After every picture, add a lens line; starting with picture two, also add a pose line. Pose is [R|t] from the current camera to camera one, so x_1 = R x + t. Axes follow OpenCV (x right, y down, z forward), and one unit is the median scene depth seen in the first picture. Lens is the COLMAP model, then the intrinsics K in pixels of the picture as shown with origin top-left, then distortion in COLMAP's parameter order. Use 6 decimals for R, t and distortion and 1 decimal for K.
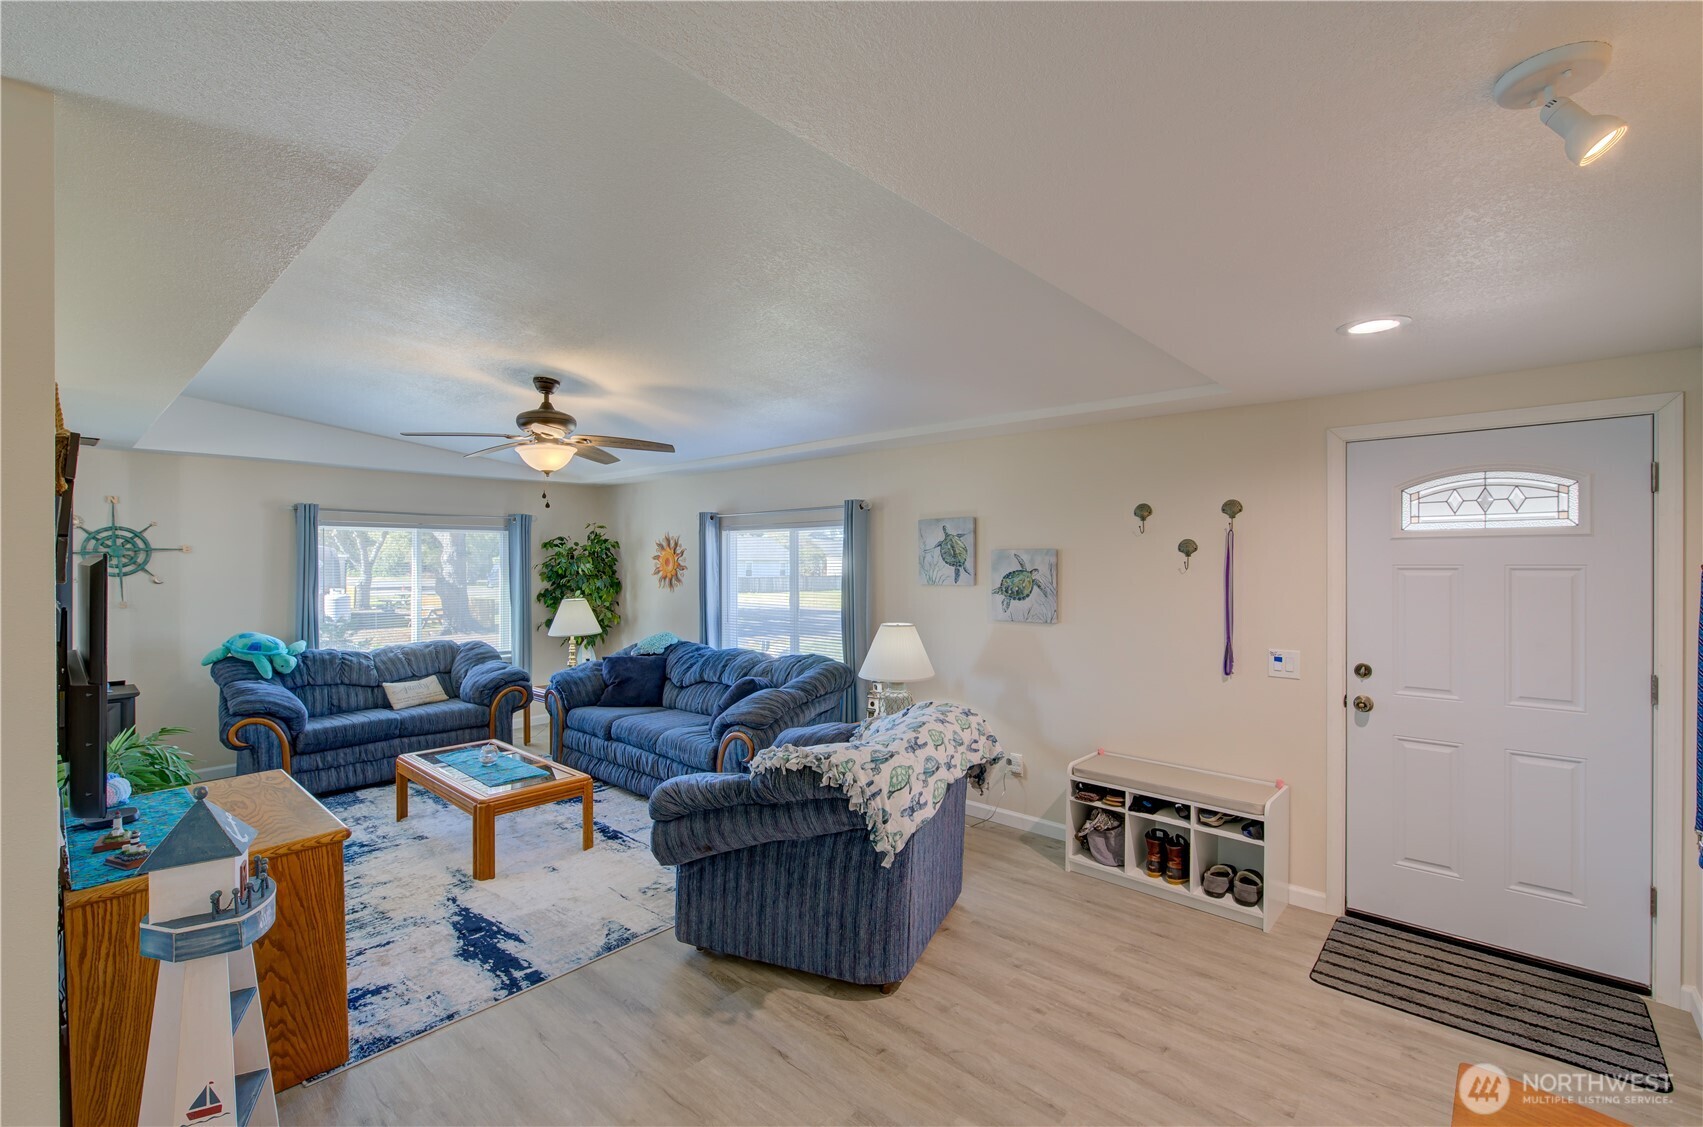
lens RADIAL K [[740.5, 0, 859.7], [0, 740.5, 561.0], [0, 0, 1]] dist [-0.001069, 0.000223]
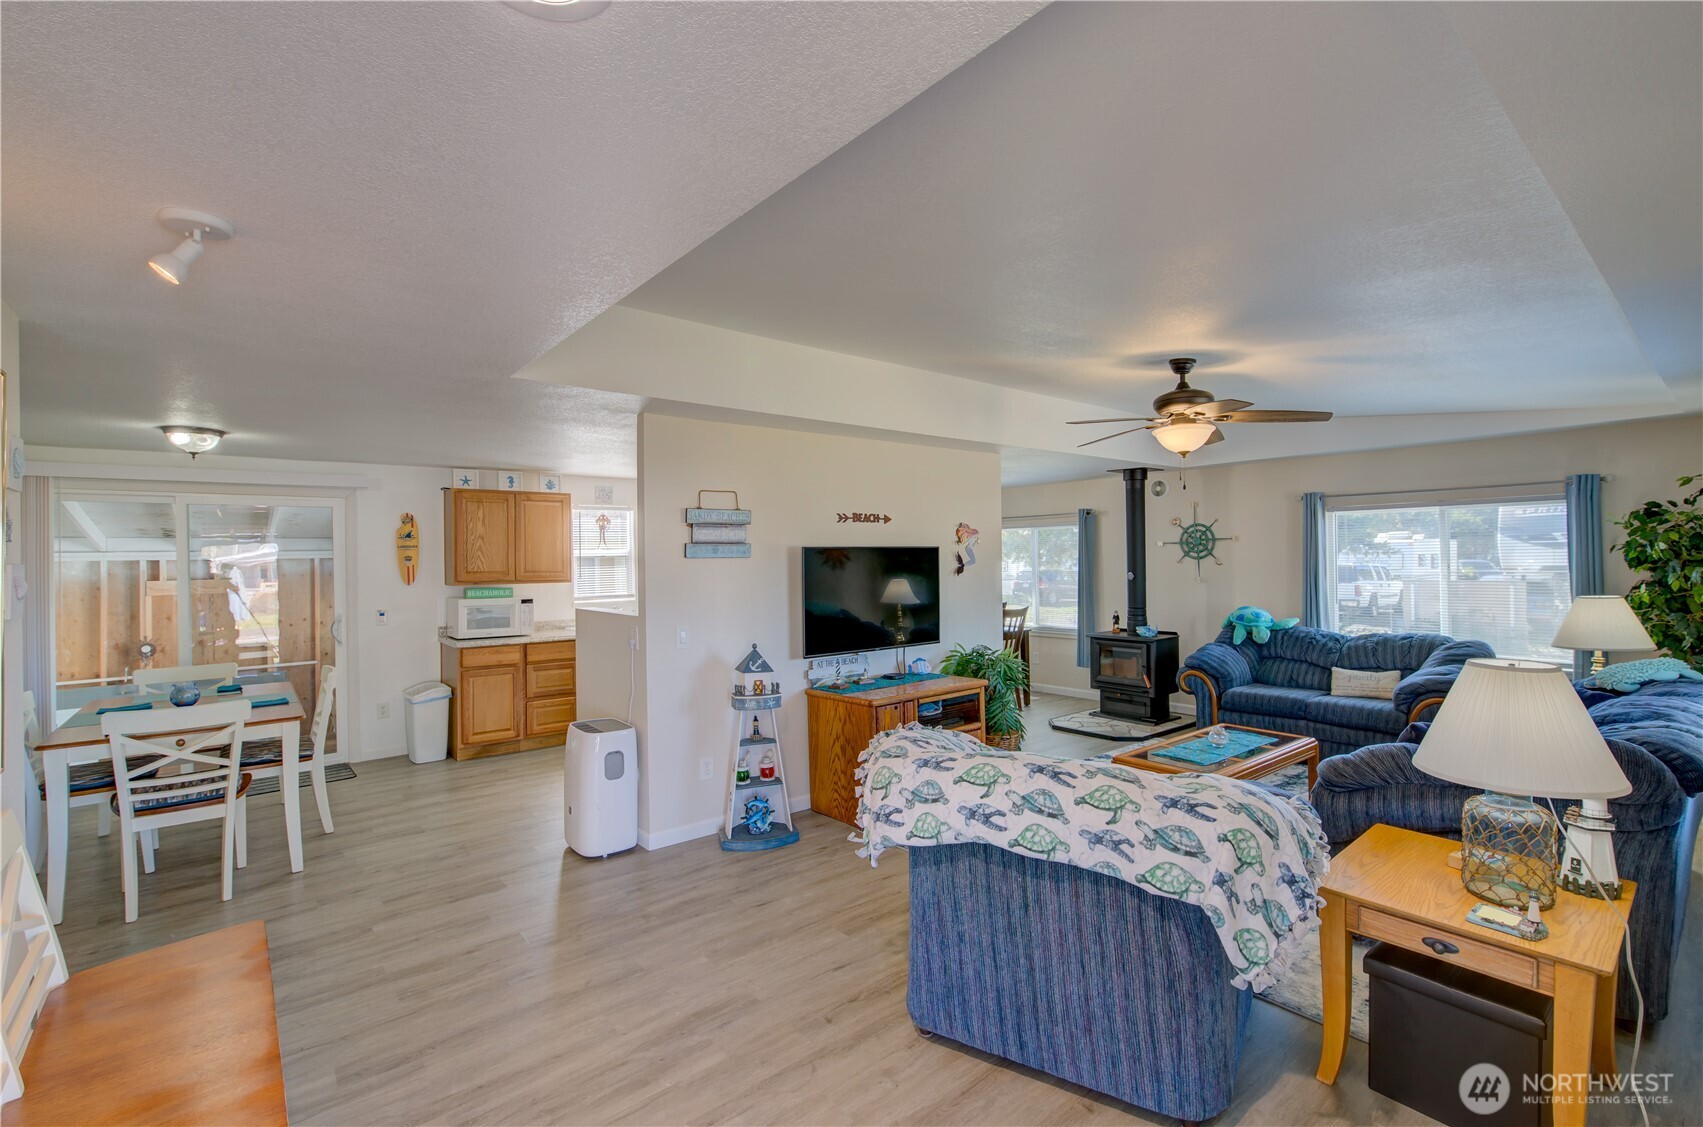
lens RADIAL K [[749.4, 0, 852.9], [0, 749.4, 551.3], [0, 0, 1]] dist [-0.001796, -0.000179]
pose [[-0.143914, -0.008174, -0.989556, 0.513474], [0.015117, 0.999831, -0.010458, 0.011436], [0.989475, -0.016464, -0.143766, 0.579801]]
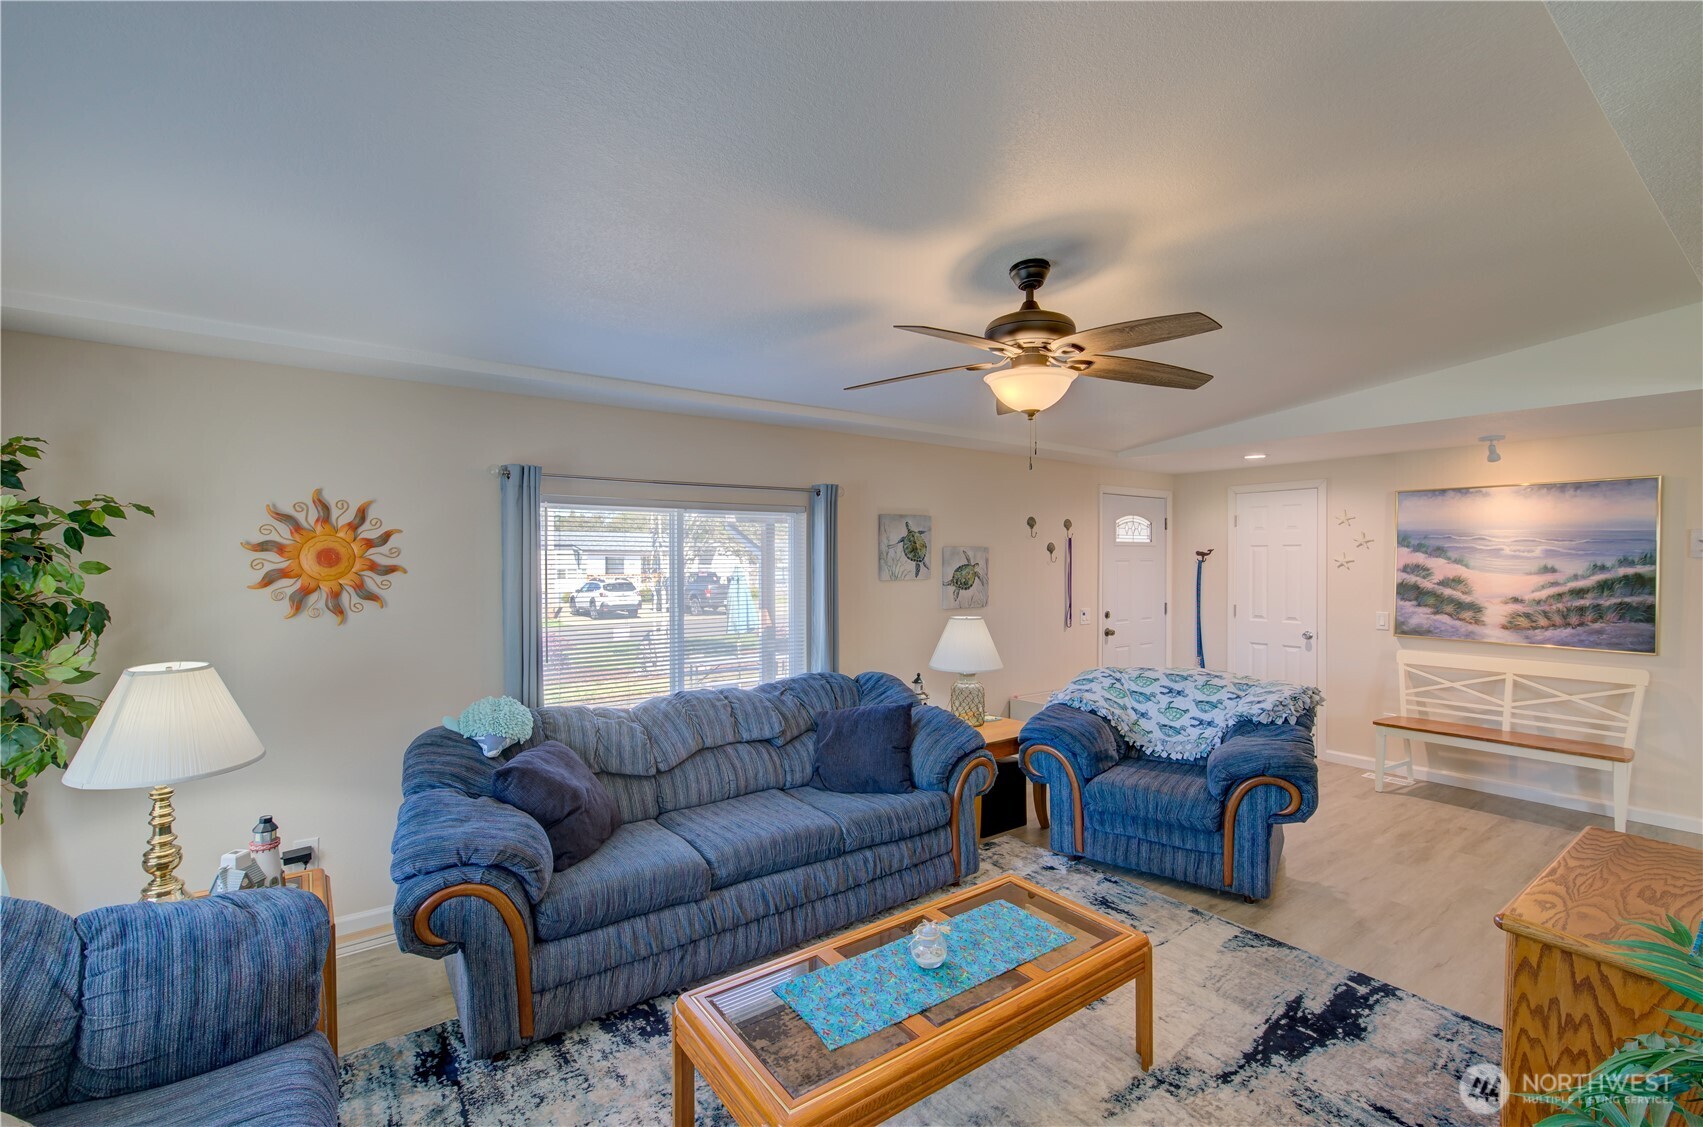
lens RADIAL K [[740.5, 0, 859.7], [0, 740.5, 561.0], [0, 0, 1]] dist [-0.001069, 0.000223]
pose [[0.199092, -0.002686, 0.979977, -0.879361], [0.000255, 0.999996, 0.002689, 0.003363], [-0.979981, -0.000286, 0.199092, 0.836034]]
